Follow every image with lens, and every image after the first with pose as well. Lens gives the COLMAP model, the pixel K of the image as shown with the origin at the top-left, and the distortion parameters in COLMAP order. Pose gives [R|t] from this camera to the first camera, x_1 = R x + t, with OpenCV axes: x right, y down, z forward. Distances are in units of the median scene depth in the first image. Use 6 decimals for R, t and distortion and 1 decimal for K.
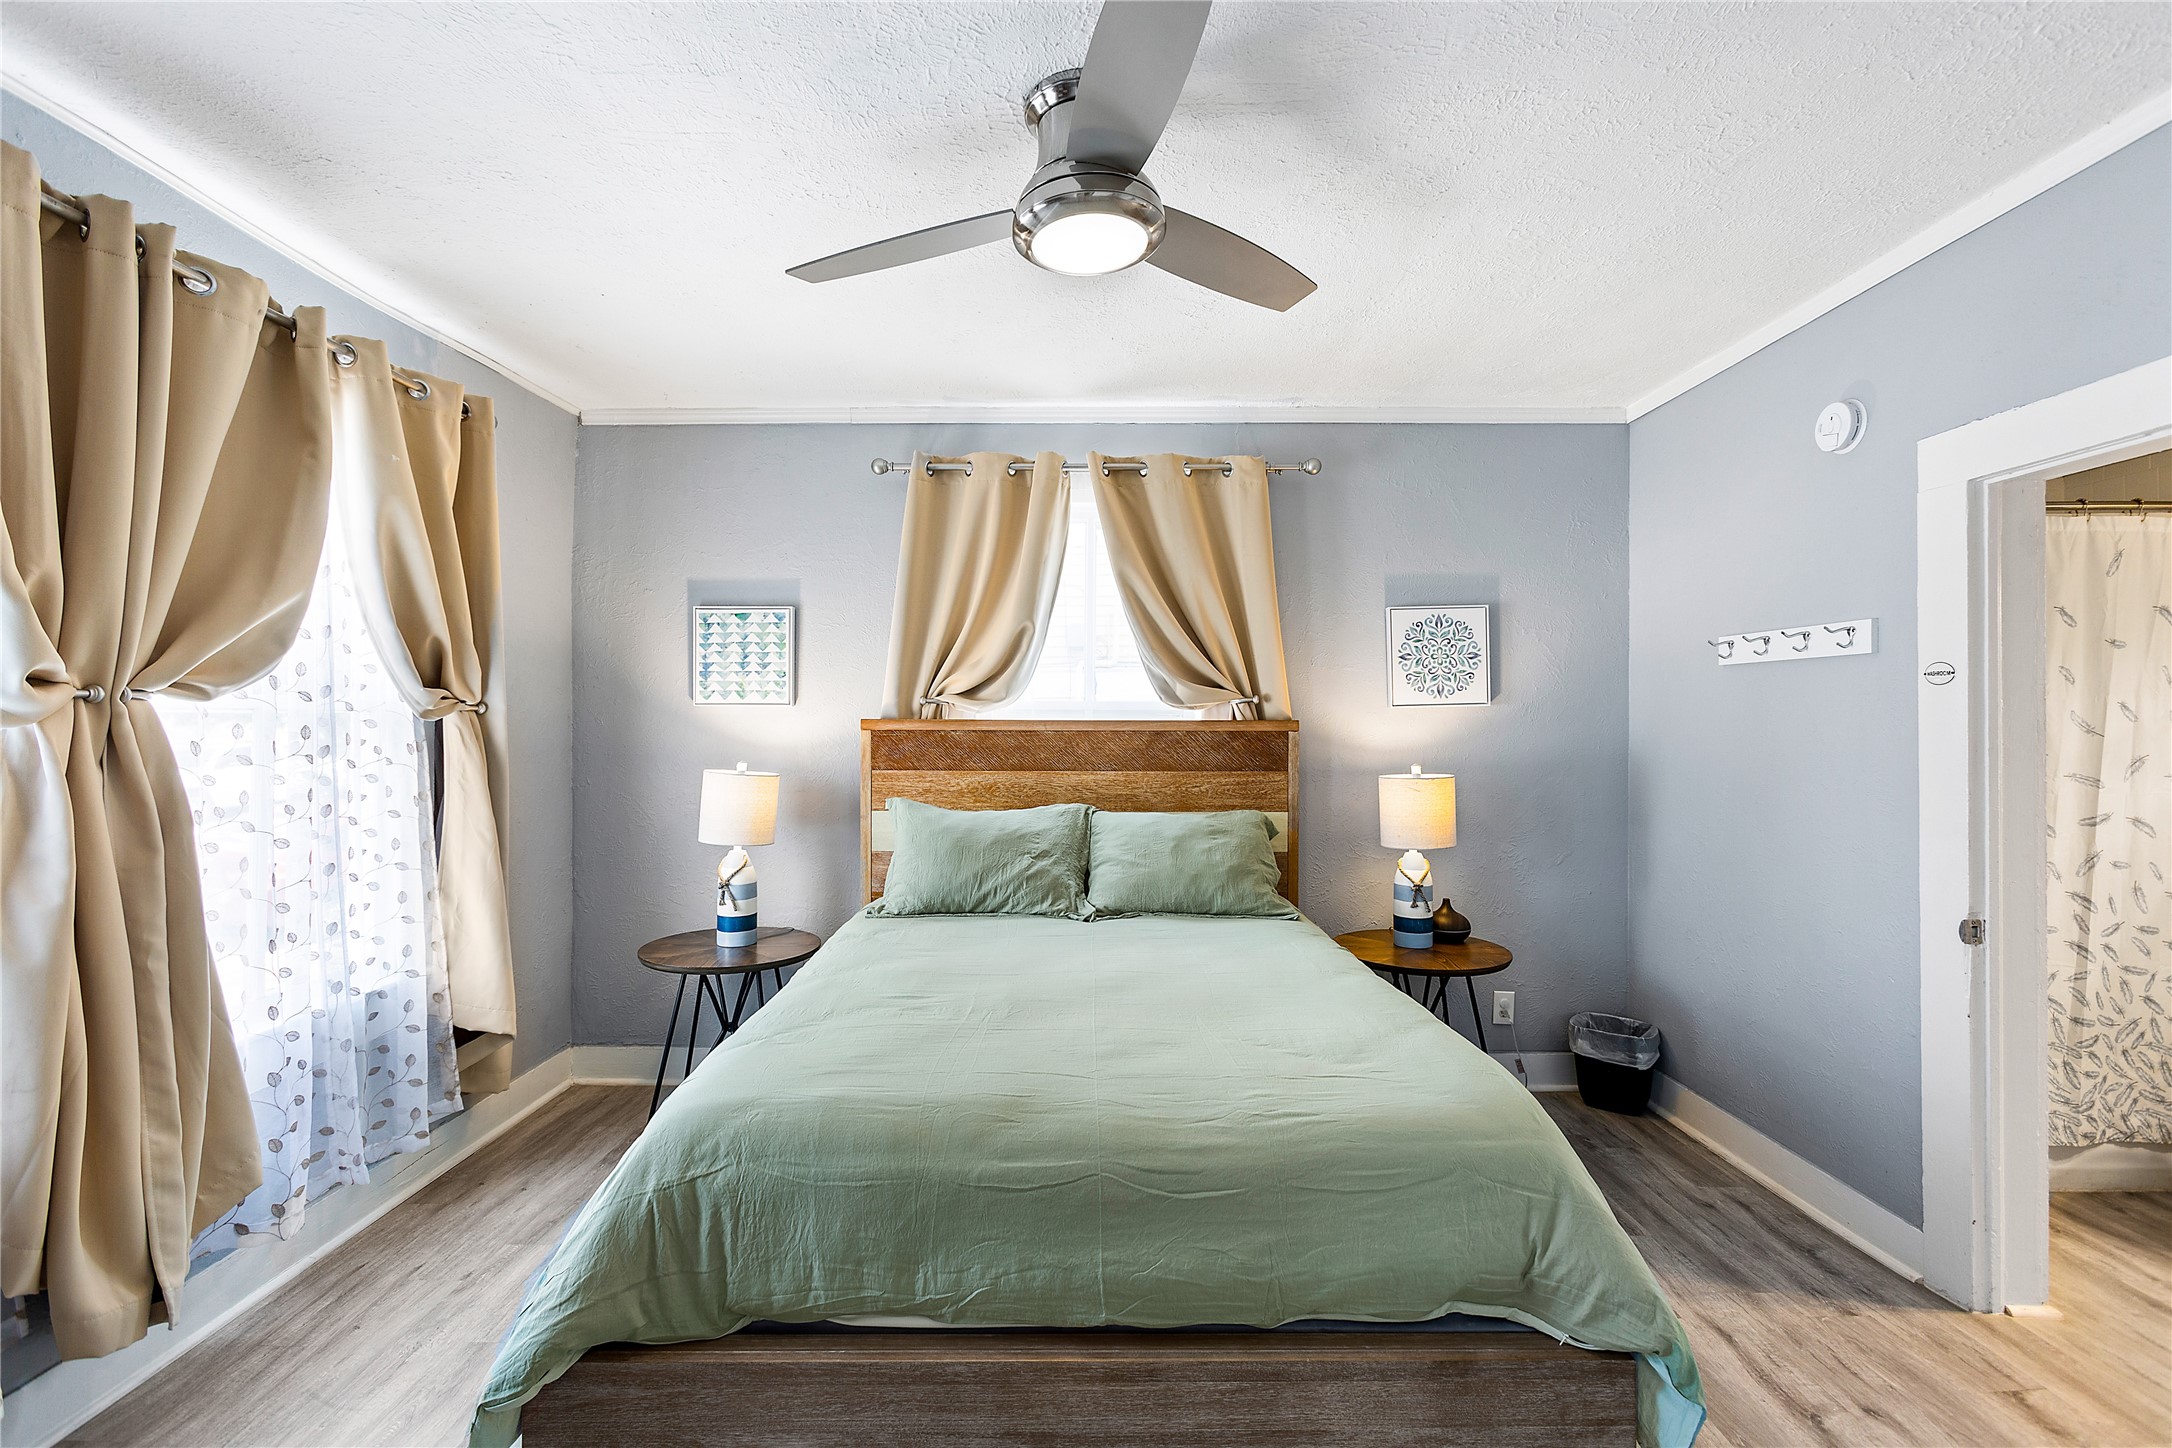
lens RADIAL K [[967.6, 0, 1086.0], [0, 967.6, 724.0], [0, 0, 1]] dist [0.000487, 0.000386]
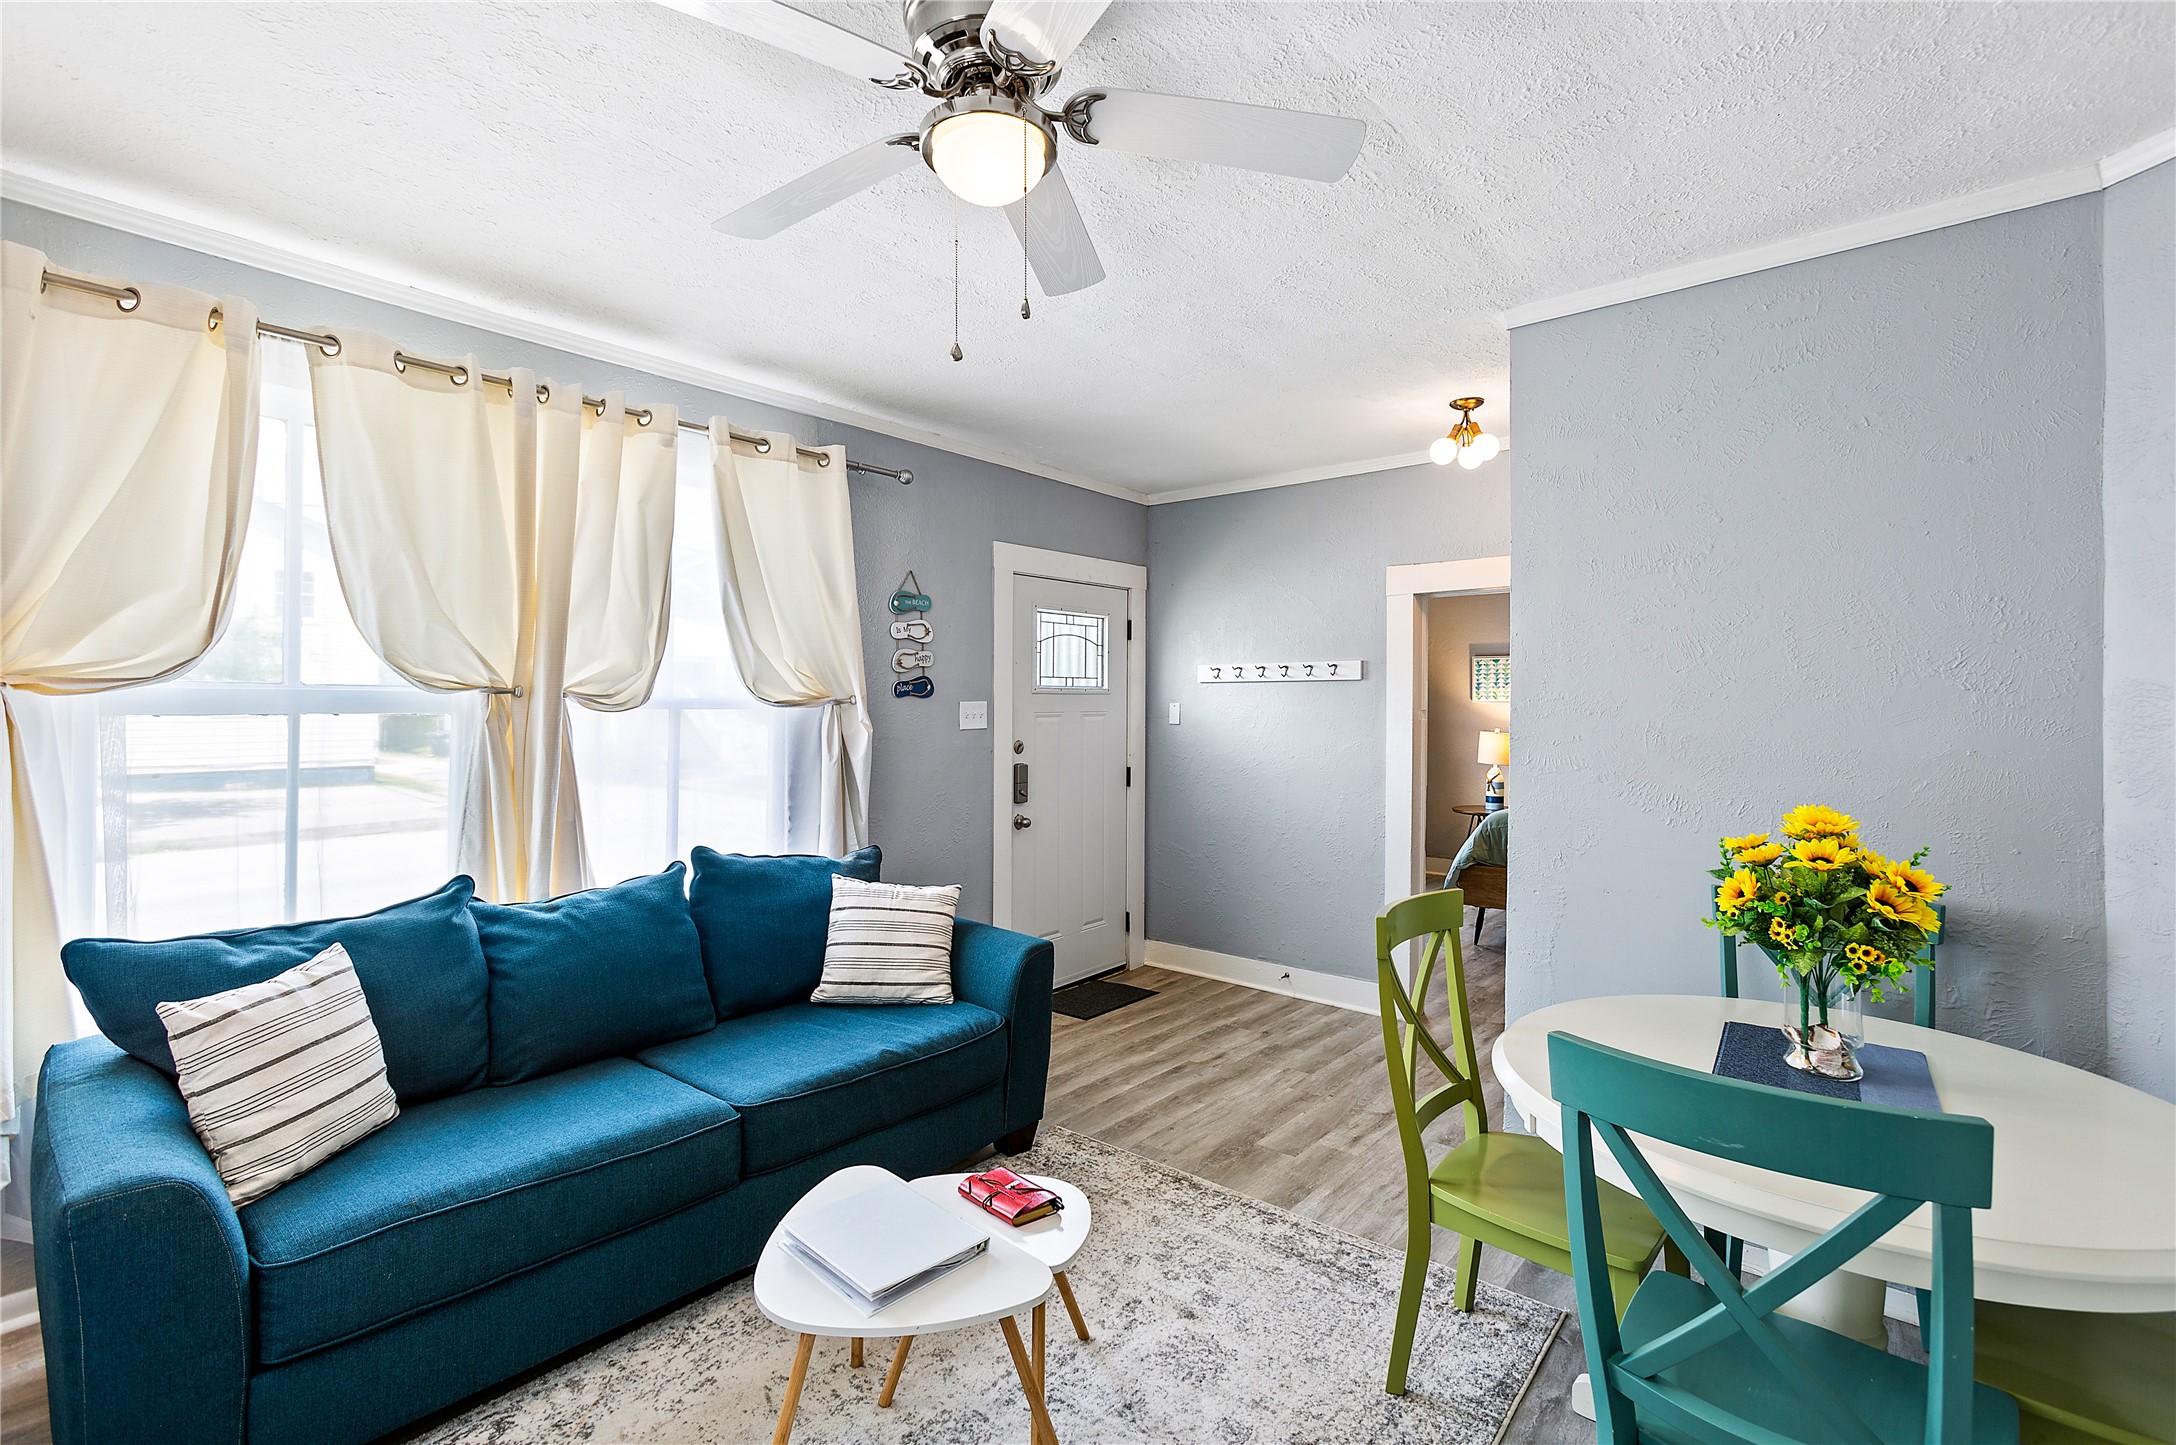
lens RADIAL K [[986.1, 0, 1090.4], [0, 986.1, 712.4], [0, 0, 1]] dist [-0.001635, 0.000266]
pose [[0.793641, 0.010649, -0.608293, 0.279407], [-0.009390, 0.999942, 0.005254, 0.000404], [0.608314, 0.001542, 0.793695, -1.366870]]
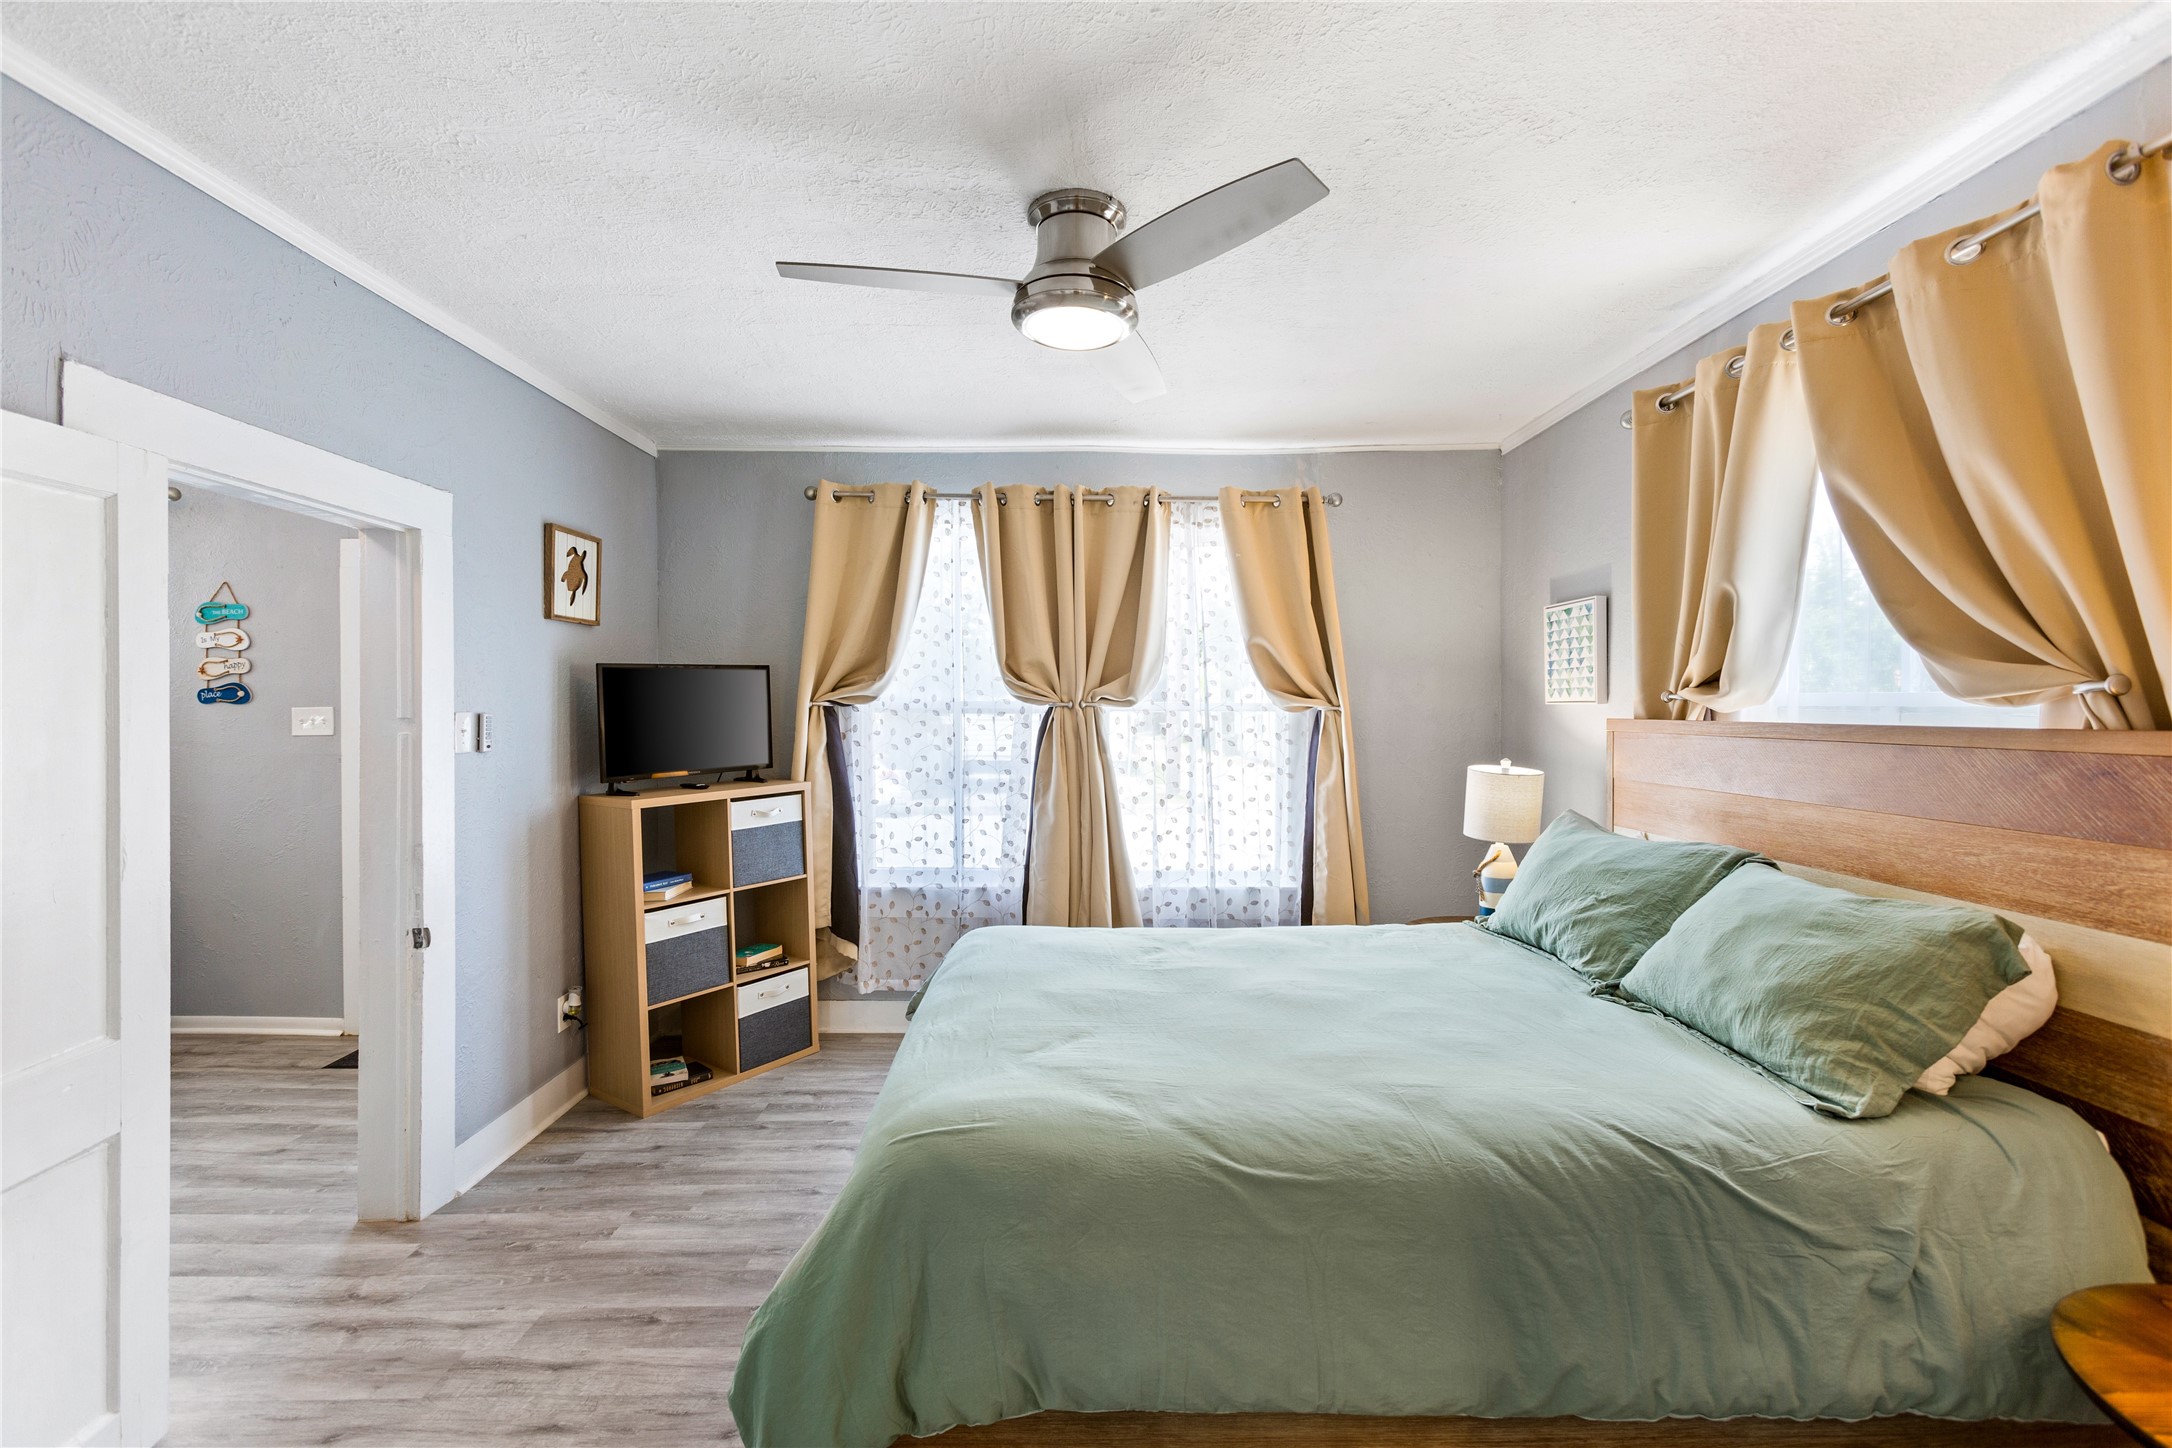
lens RADIAL K [[984.3, 0, 1088.4], [0, 984.3, 713.9], [0, 0, 1]] dist [-0.001635, 0.000266]
pose [[0.008562, 0.002947, -0.999959, 0.629196], [-0.007576, 0.999967, 0.002882, -0.008001], [0.999935, 0.007551, 0.008584, 0.512353]]
